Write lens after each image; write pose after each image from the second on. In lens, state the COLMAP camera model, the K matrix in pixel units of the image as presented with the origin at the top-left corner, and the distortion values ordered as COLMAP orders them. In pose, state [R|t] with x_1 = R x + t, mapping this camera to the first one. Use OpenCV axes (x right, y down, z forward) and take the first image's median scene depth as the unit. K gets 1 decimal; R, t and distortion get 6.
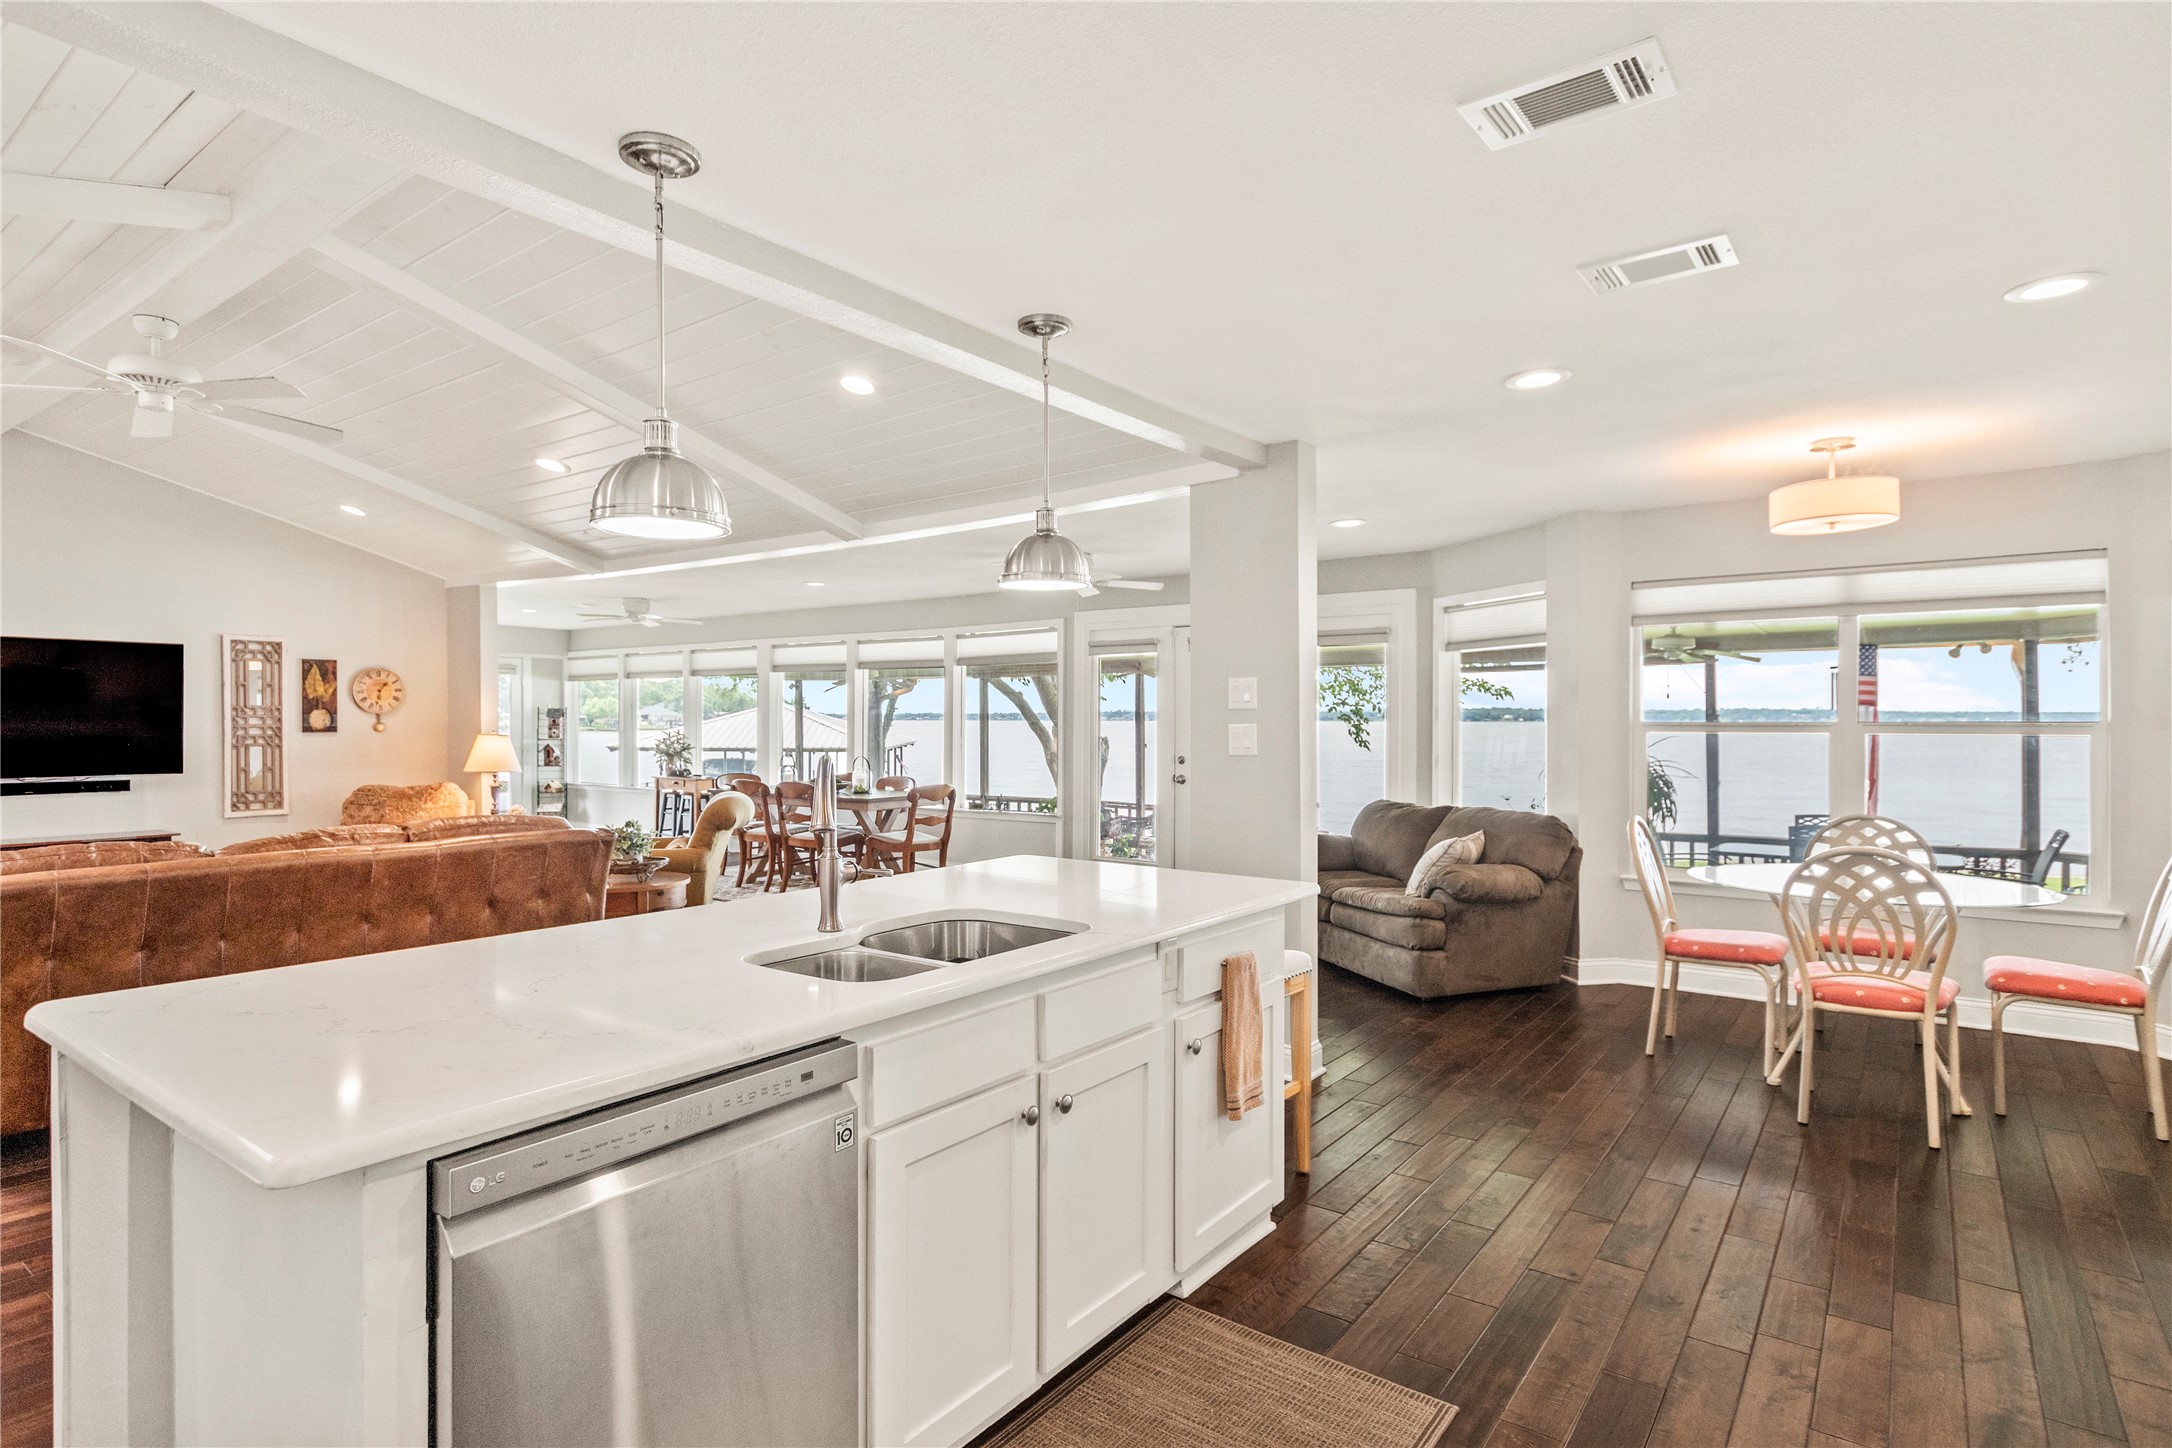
lens RADIAL K [[1105.3, 0, 1083.1], [0, 1105.3, 715.6], [0, 0, 1]] dist [0.018346, 0.000524]
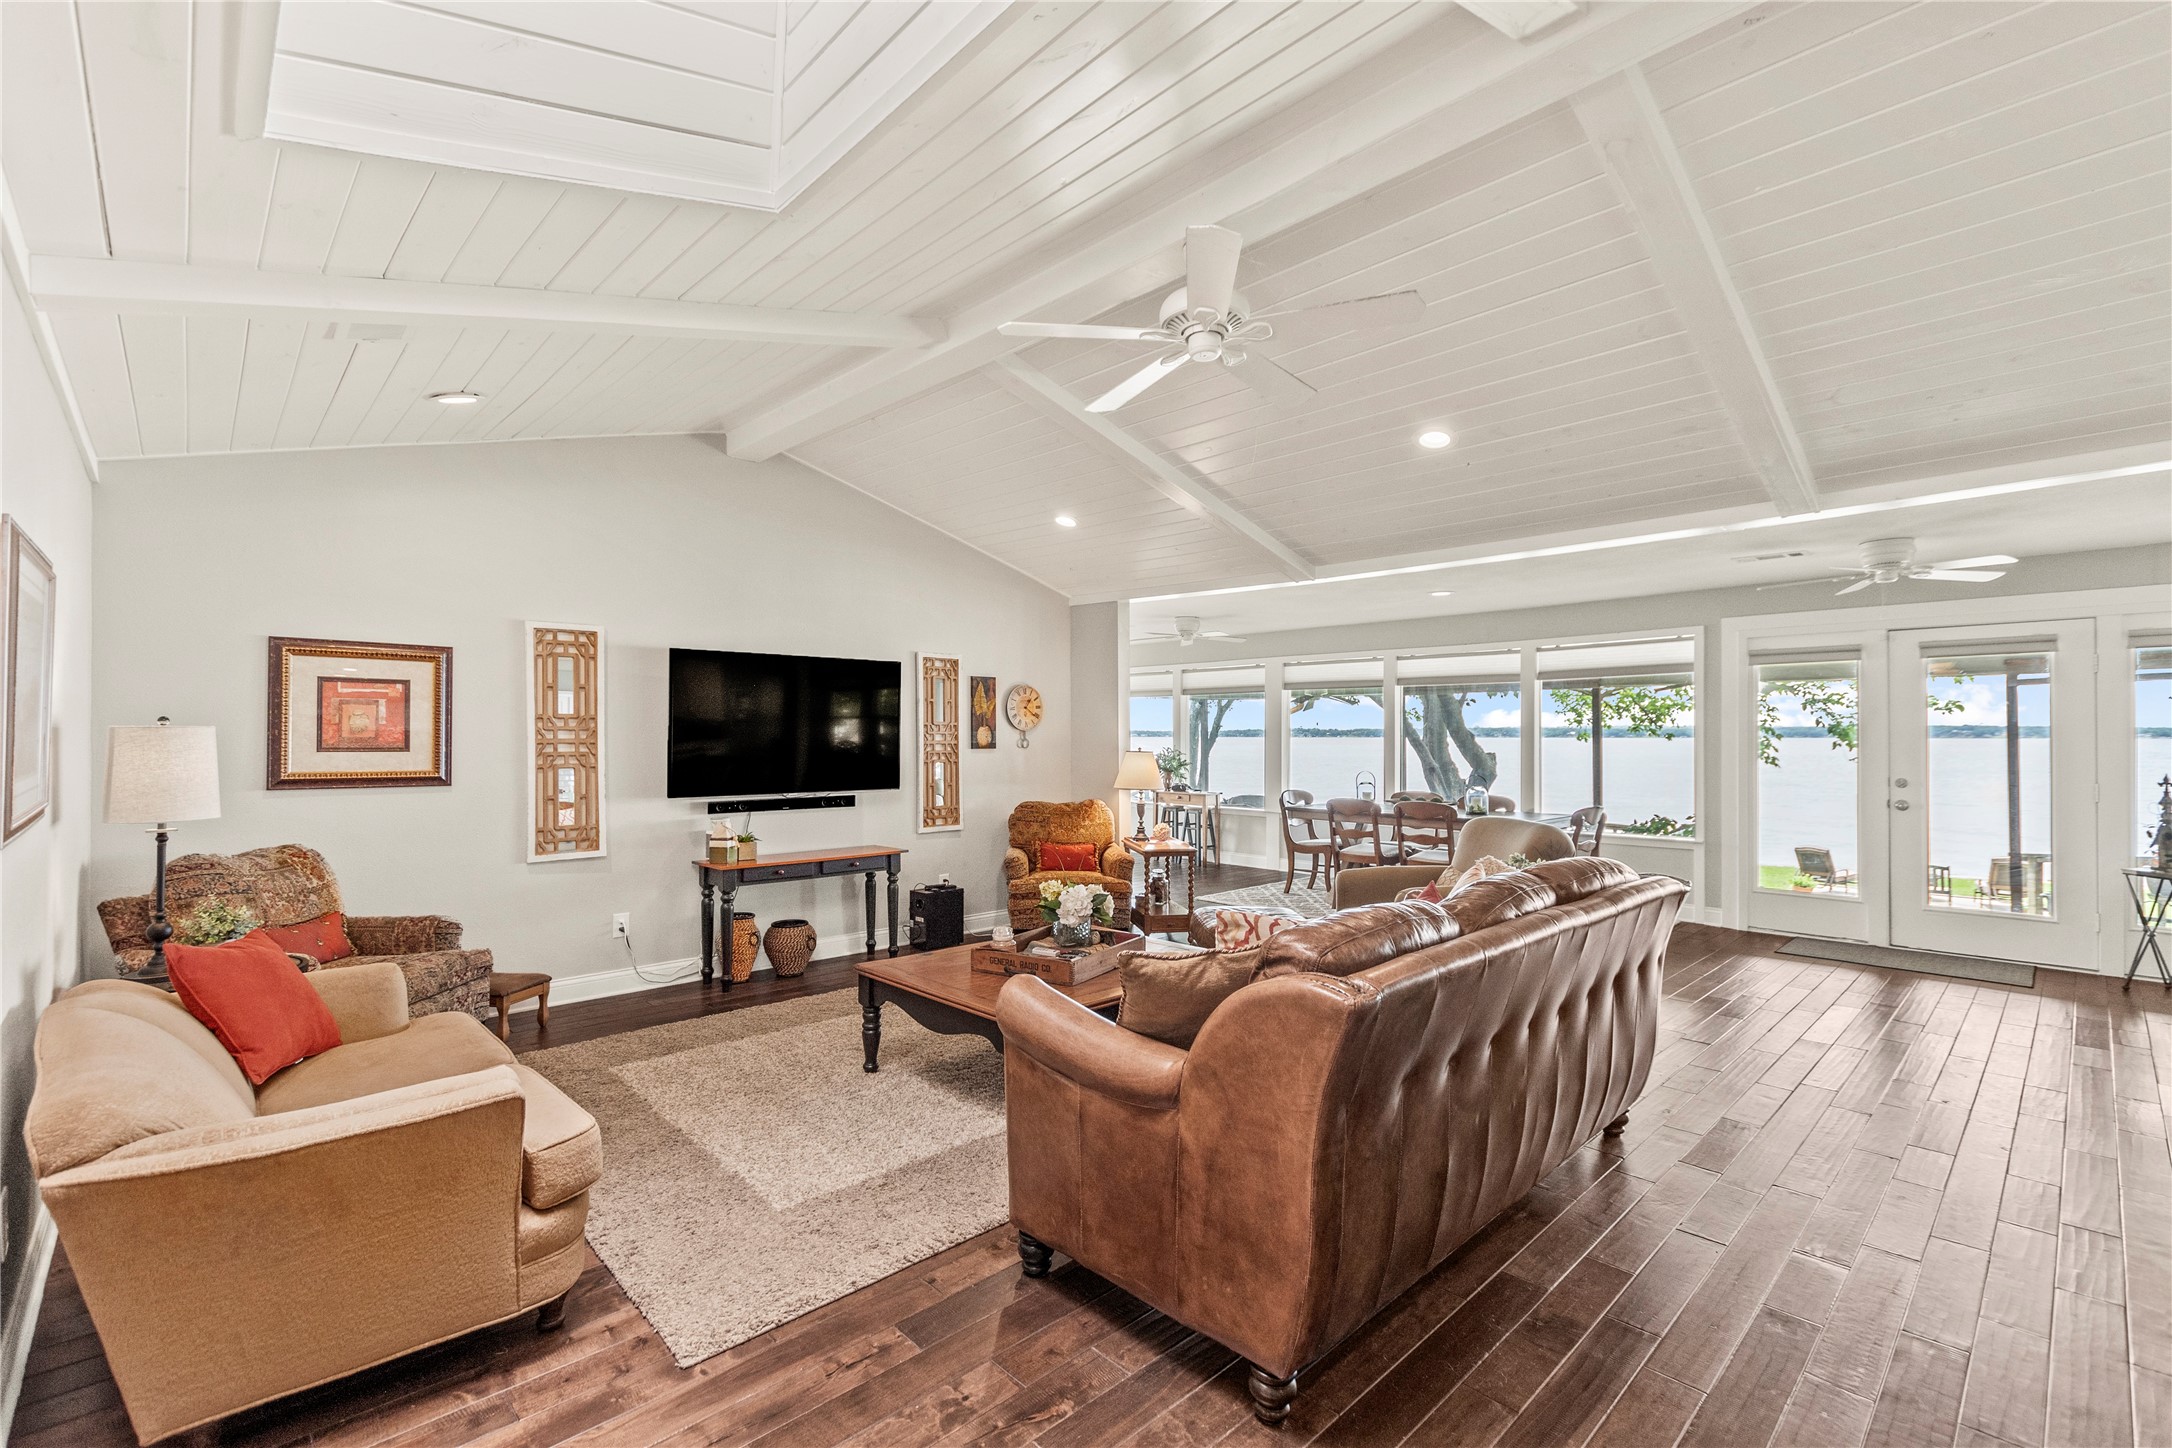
lens RADIAL K [[936.2, 0, 1088.4], [0, 936.2, 731.6], [0, 0, 1]] dist [0.008116, -0.000131]
pose [[0.987214, -0.000421, -0.159401, -0.454685], [0.000137, 0.999998, -0.001798, 0.000864], [0.159401, 0.001753, 0.987212, 0.176261]]
